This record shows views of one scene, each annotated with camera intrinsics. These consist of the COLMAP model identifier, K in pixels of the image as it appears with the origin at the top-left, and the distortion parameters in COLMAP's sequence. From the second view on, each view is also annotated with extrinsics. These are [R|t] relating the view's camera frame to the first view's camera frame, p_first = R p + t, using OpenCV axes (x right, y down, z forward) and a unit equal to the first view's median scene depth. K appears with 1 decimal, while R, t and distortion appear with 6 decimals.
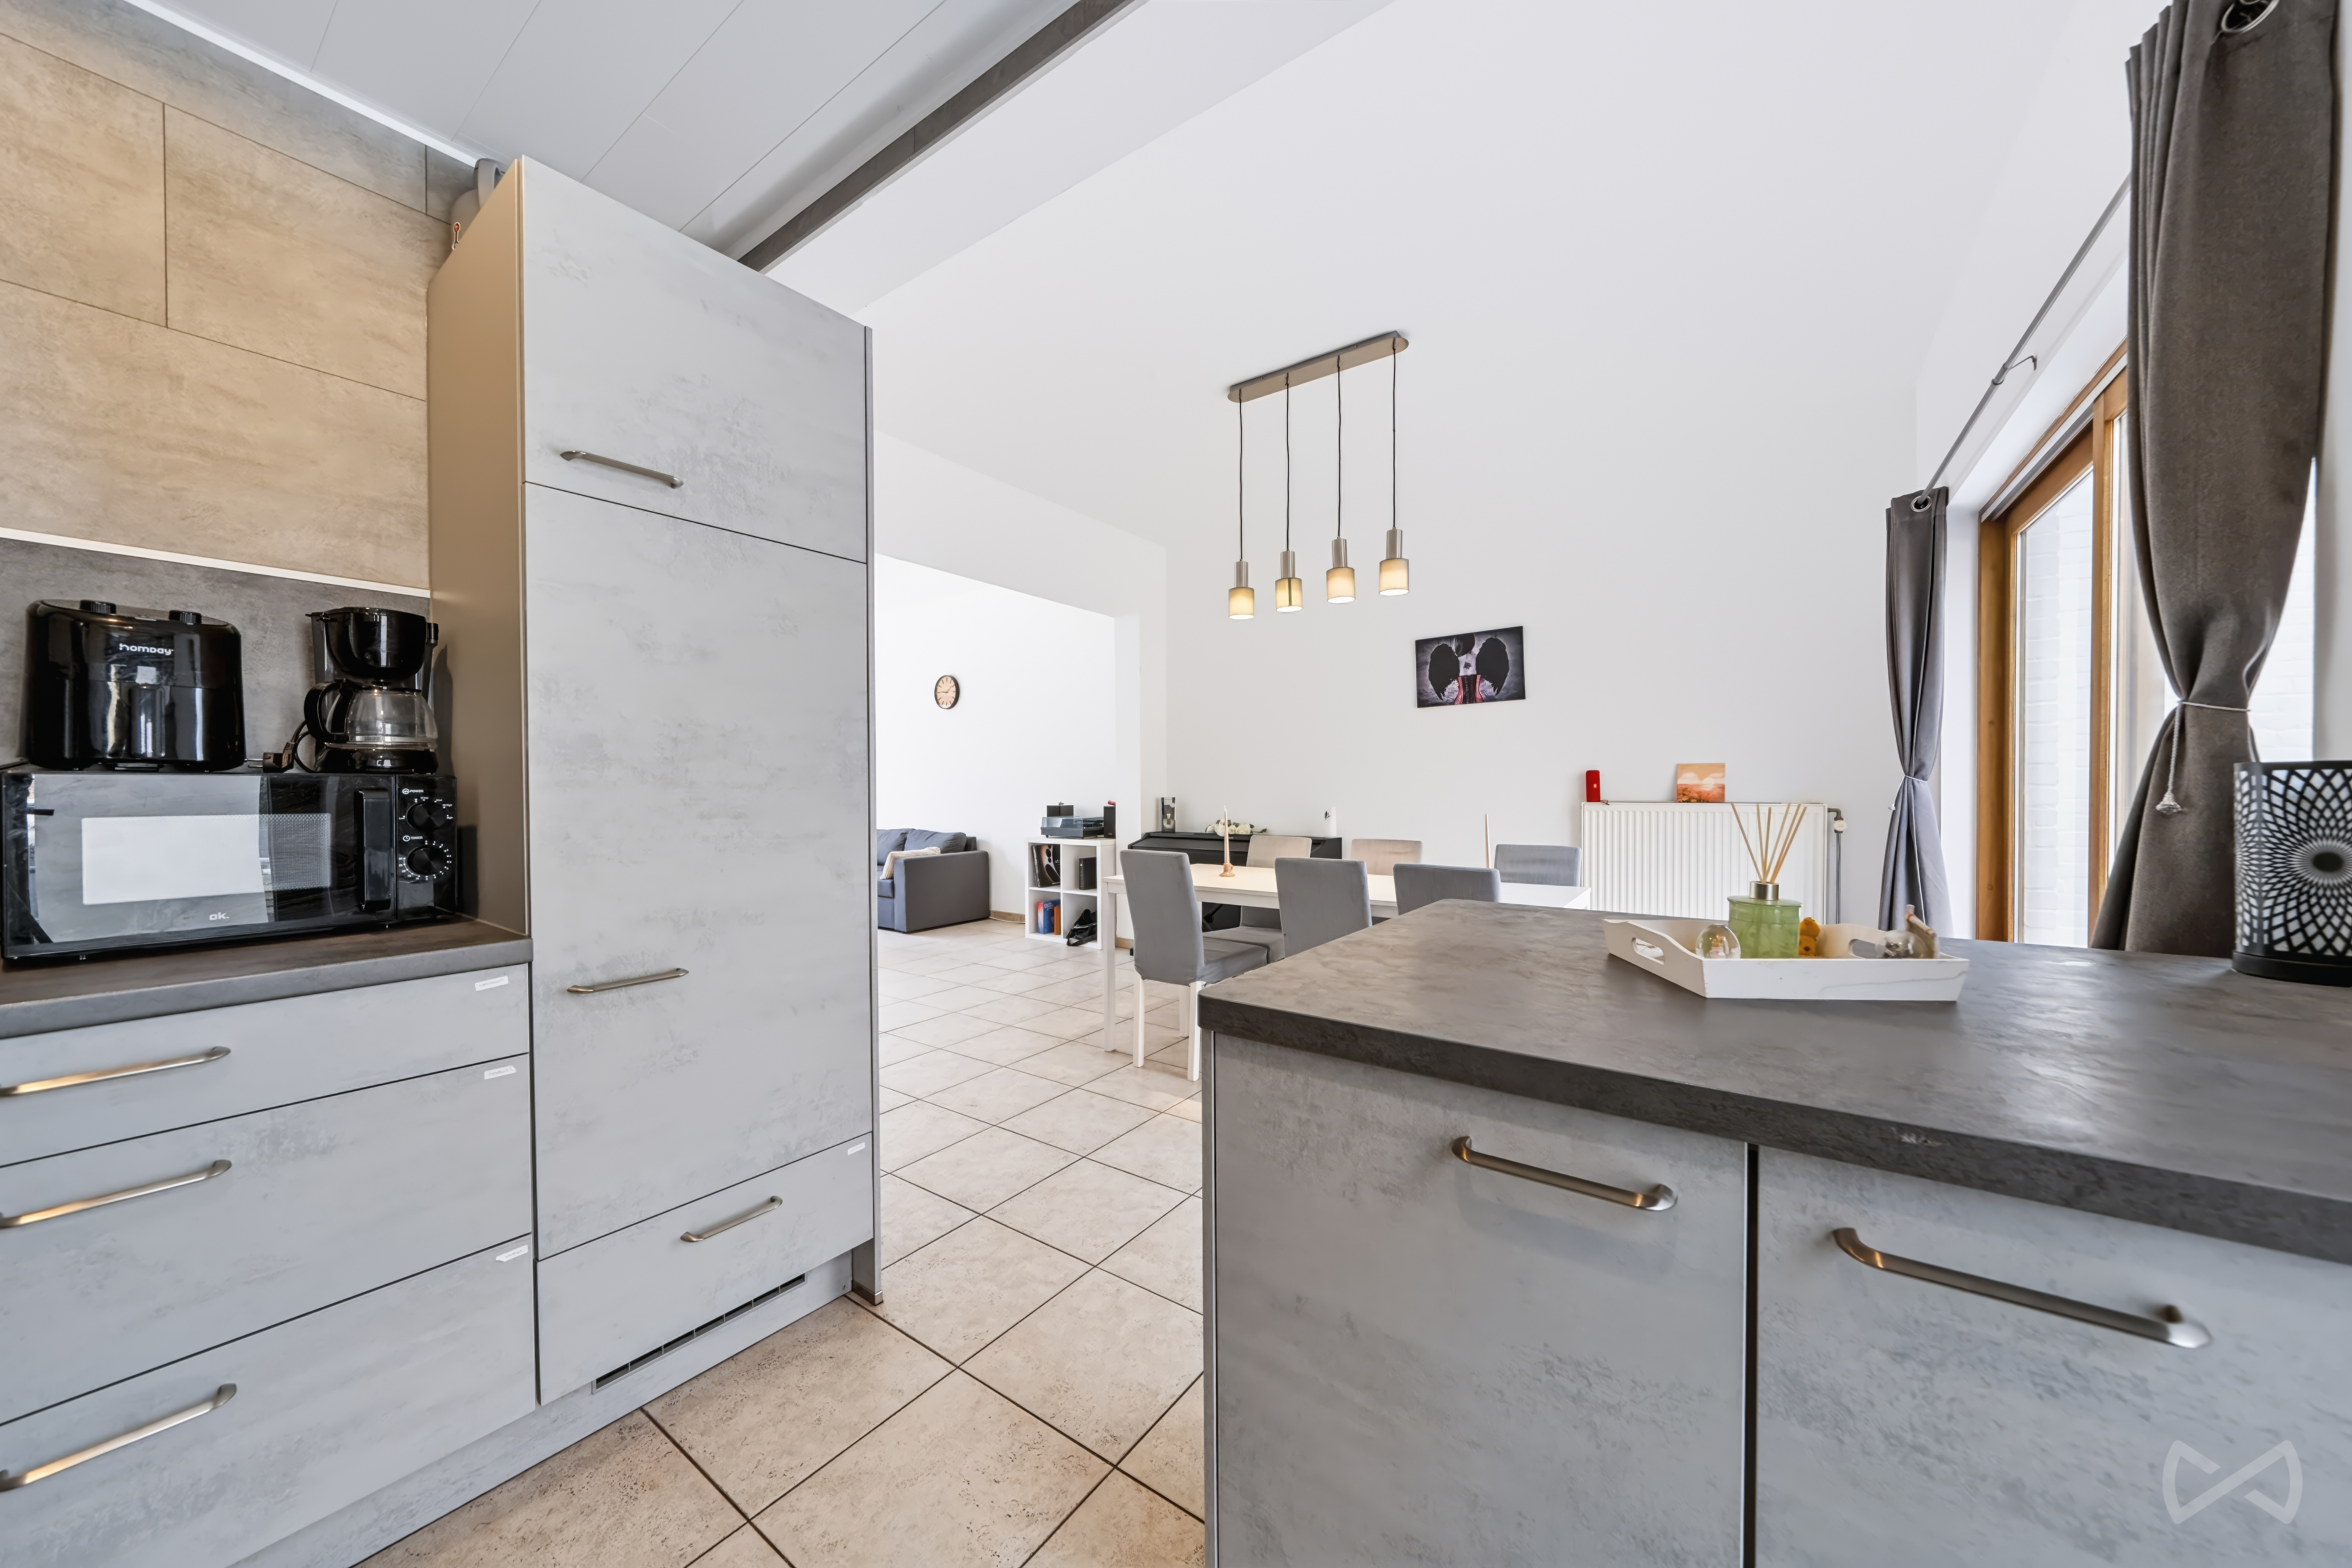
lens RADIAL K [[800.0, 0, 1186.6], [0, 800.0, 796.5], [0, 0, 1]] dist [-0.008524, 0.000838]
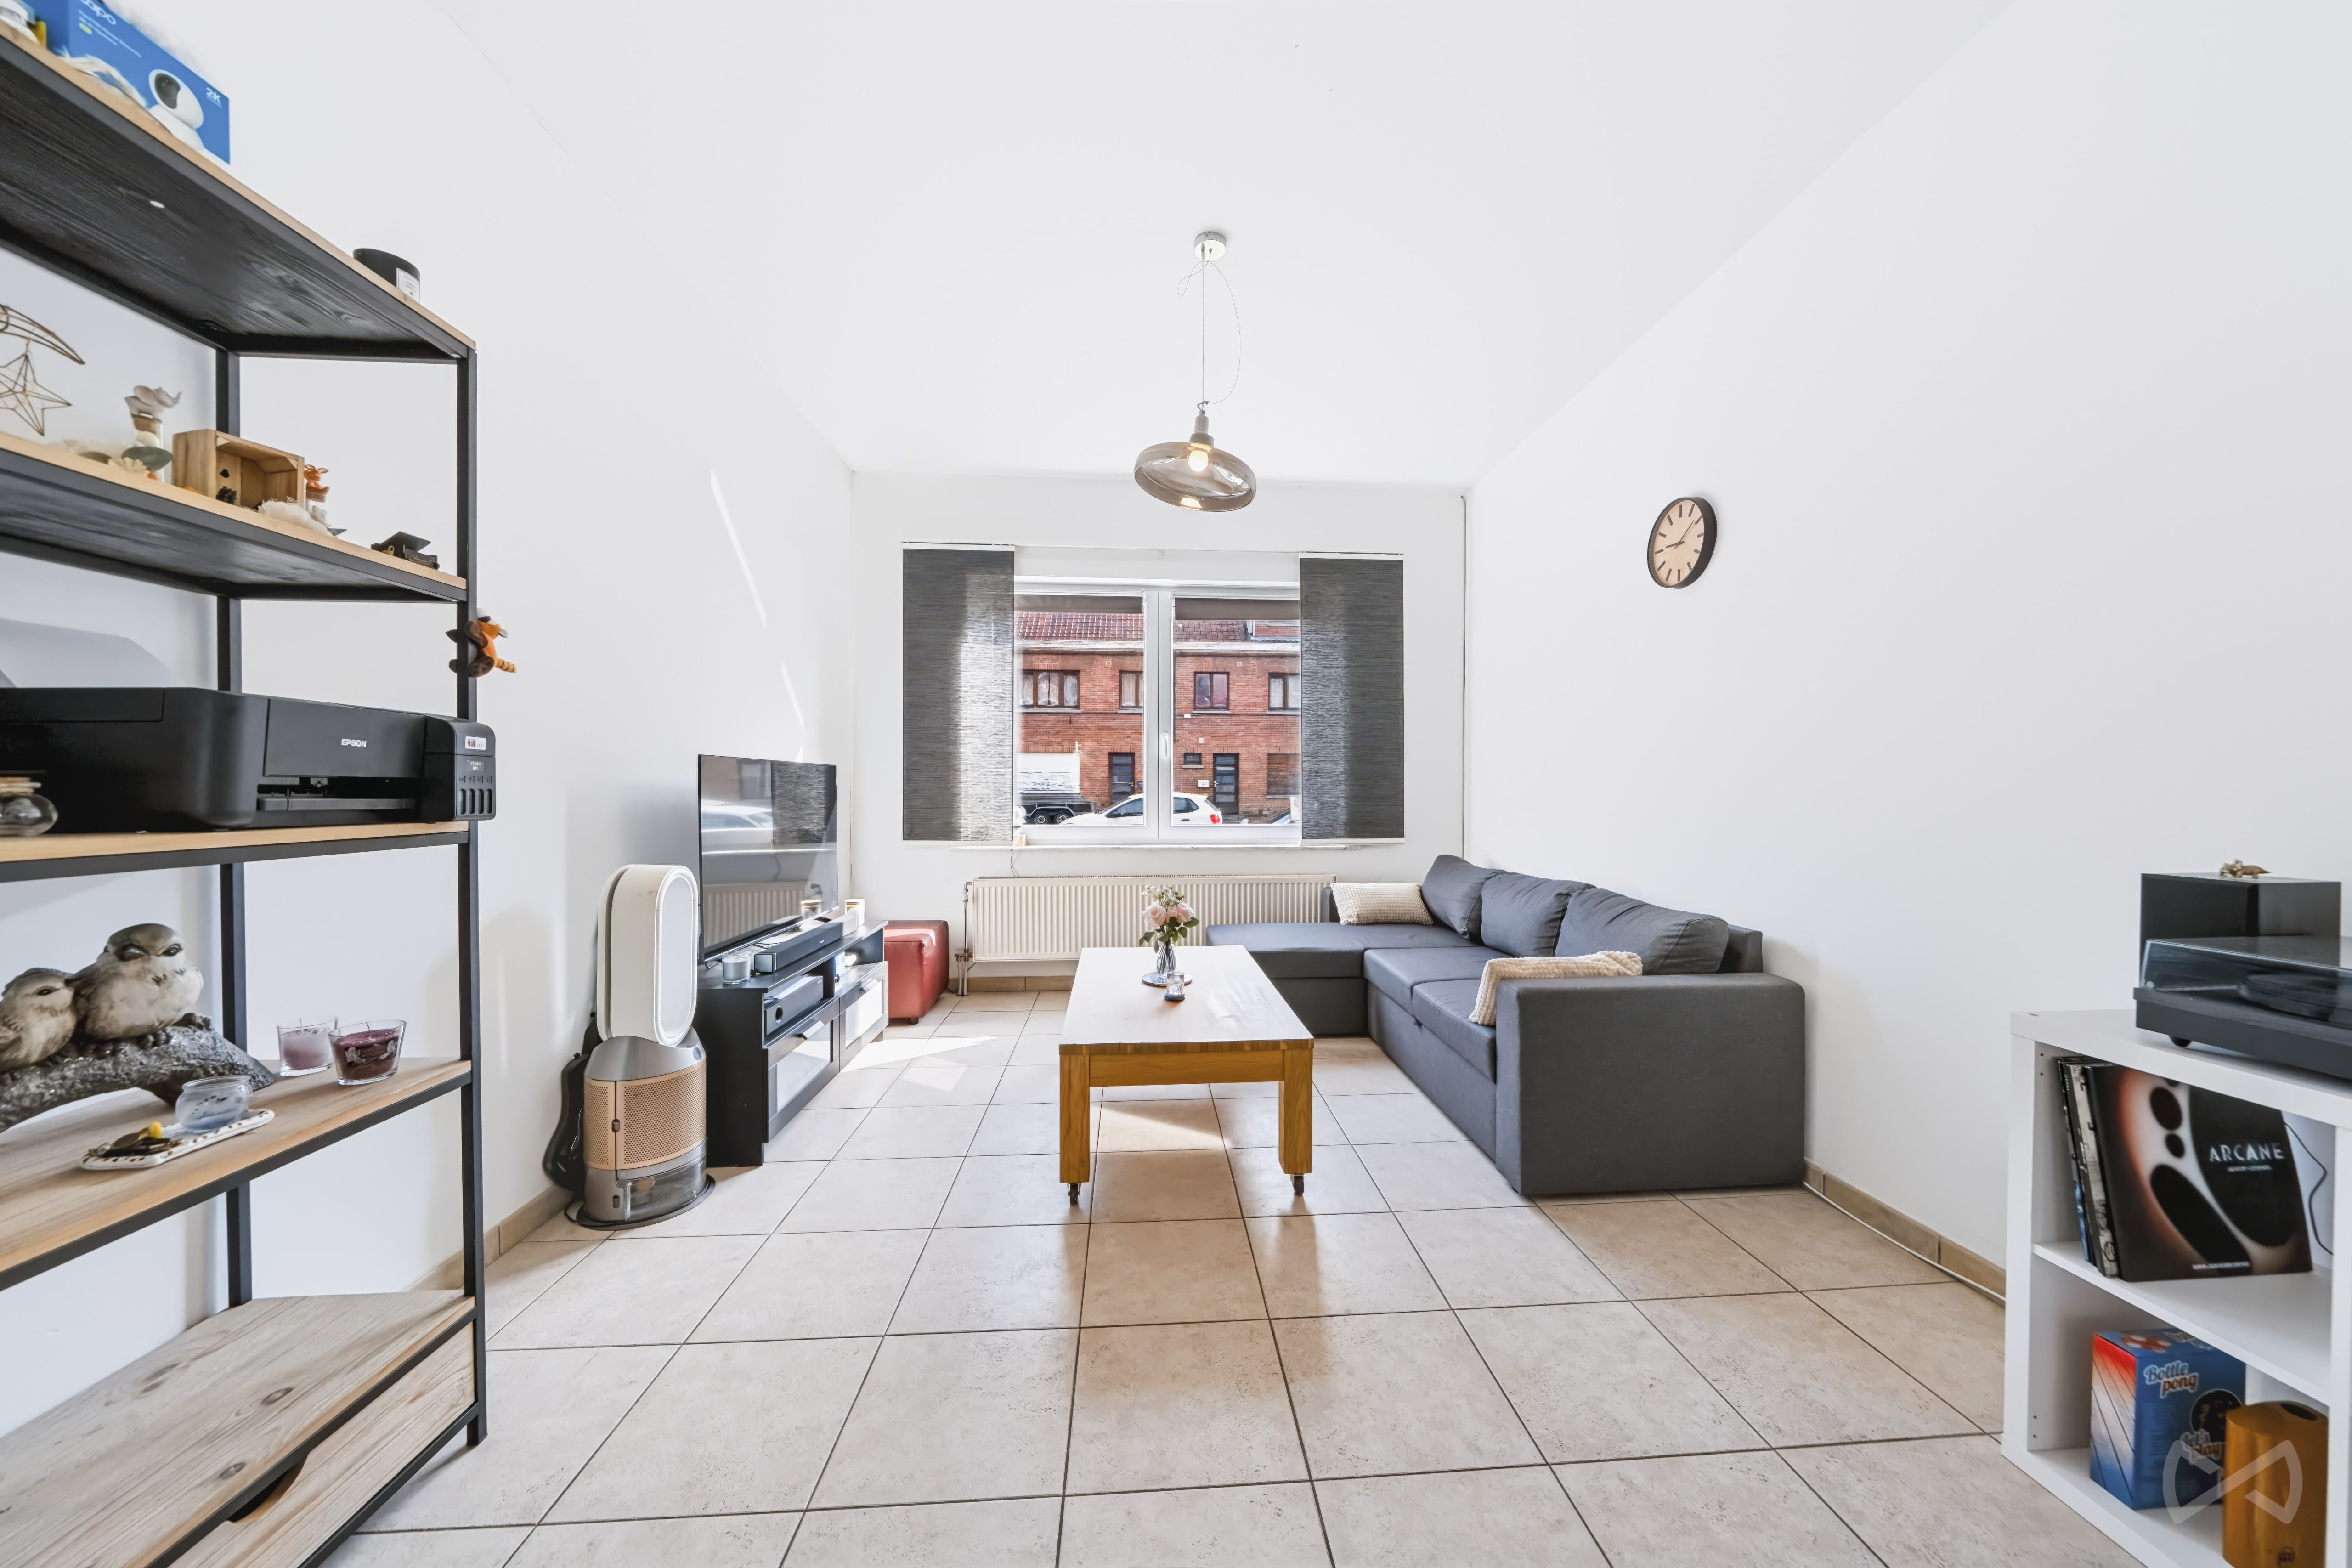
lens RADIAL K [[800.0, 0, 1189.5], [0, 800.0, 790.6], [0, 0, 1]] dist [-0.008524, 0.000838]
pose [[0.629871, 0.010752, -0.776625, -0.241617], [-0.018143, 0.999835, -0.000872, -0.009662], [0.776488, 0.014640, 0.629962, 0.934600]]
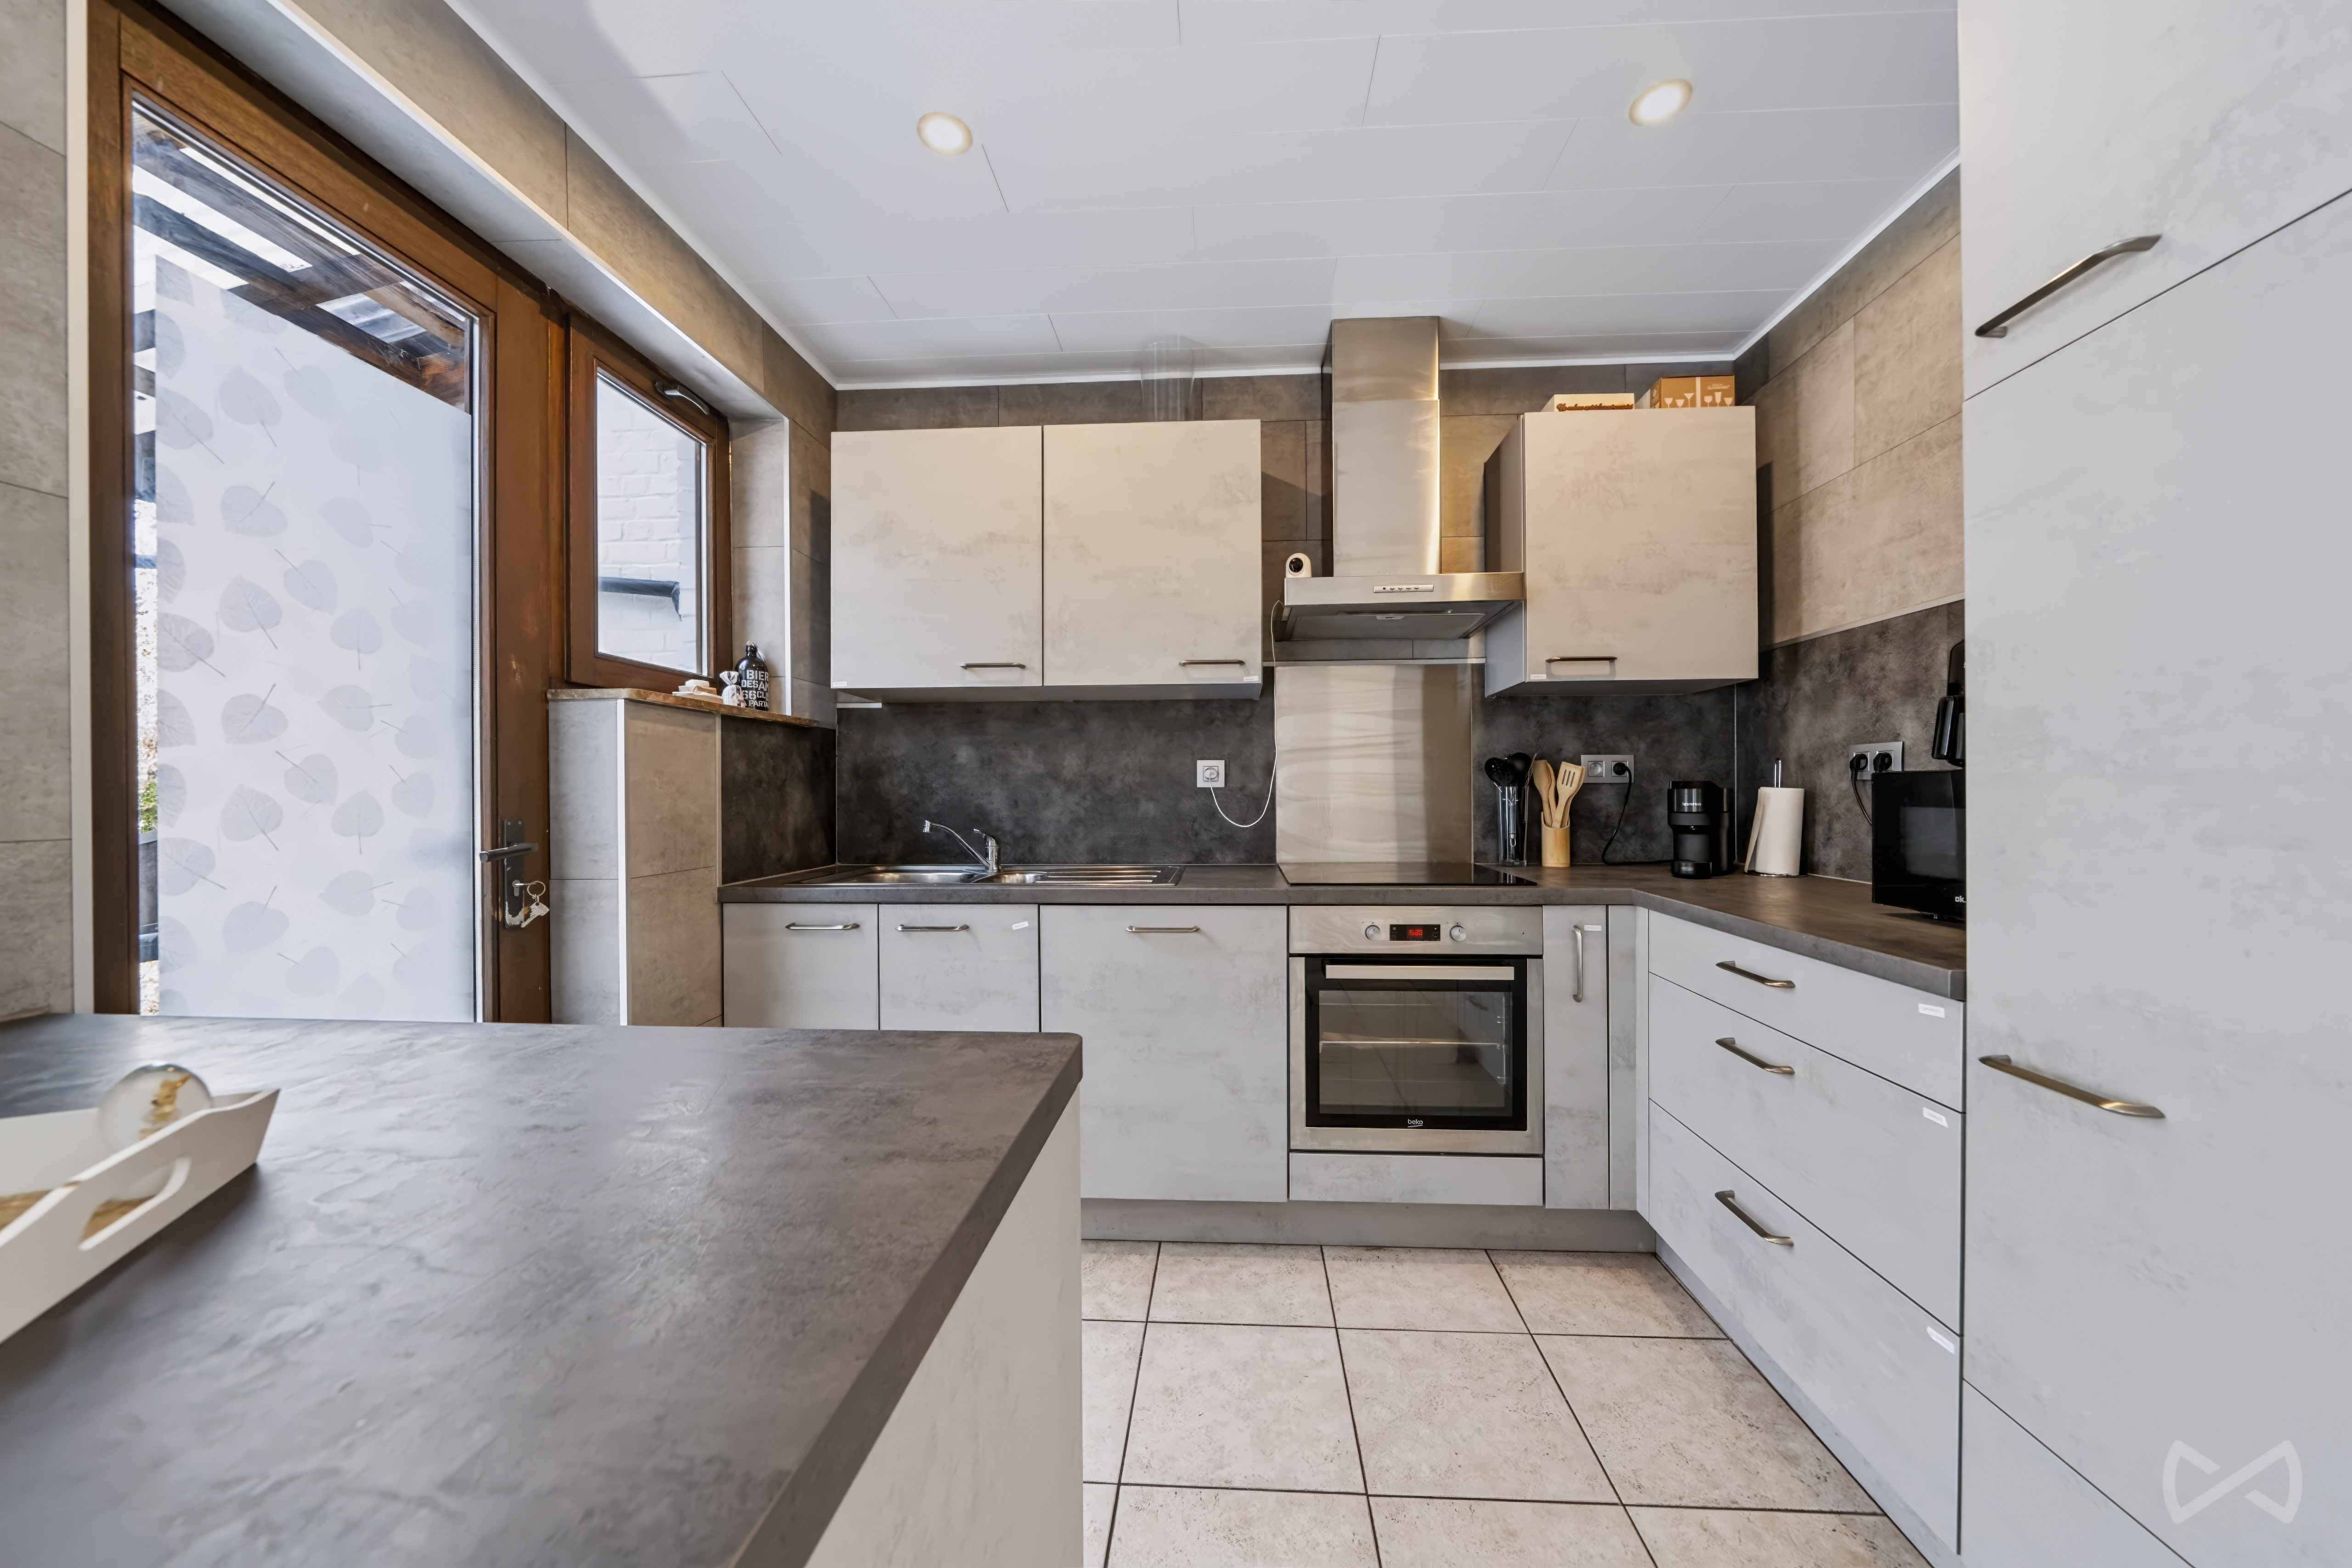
lens RADIAL K [[800.0, 0, 1189.0], [0, 800.0, 793.8], [0, 0, 1]] dist [-0.008524, 0.000838]
pose [[-0.850362, 0.011808, -0.526066, 0.074245], [0.001068, 0.999785, 0.020714, -0.005303], [0.526197, 0.017052, -0.850192, 0.367072]]
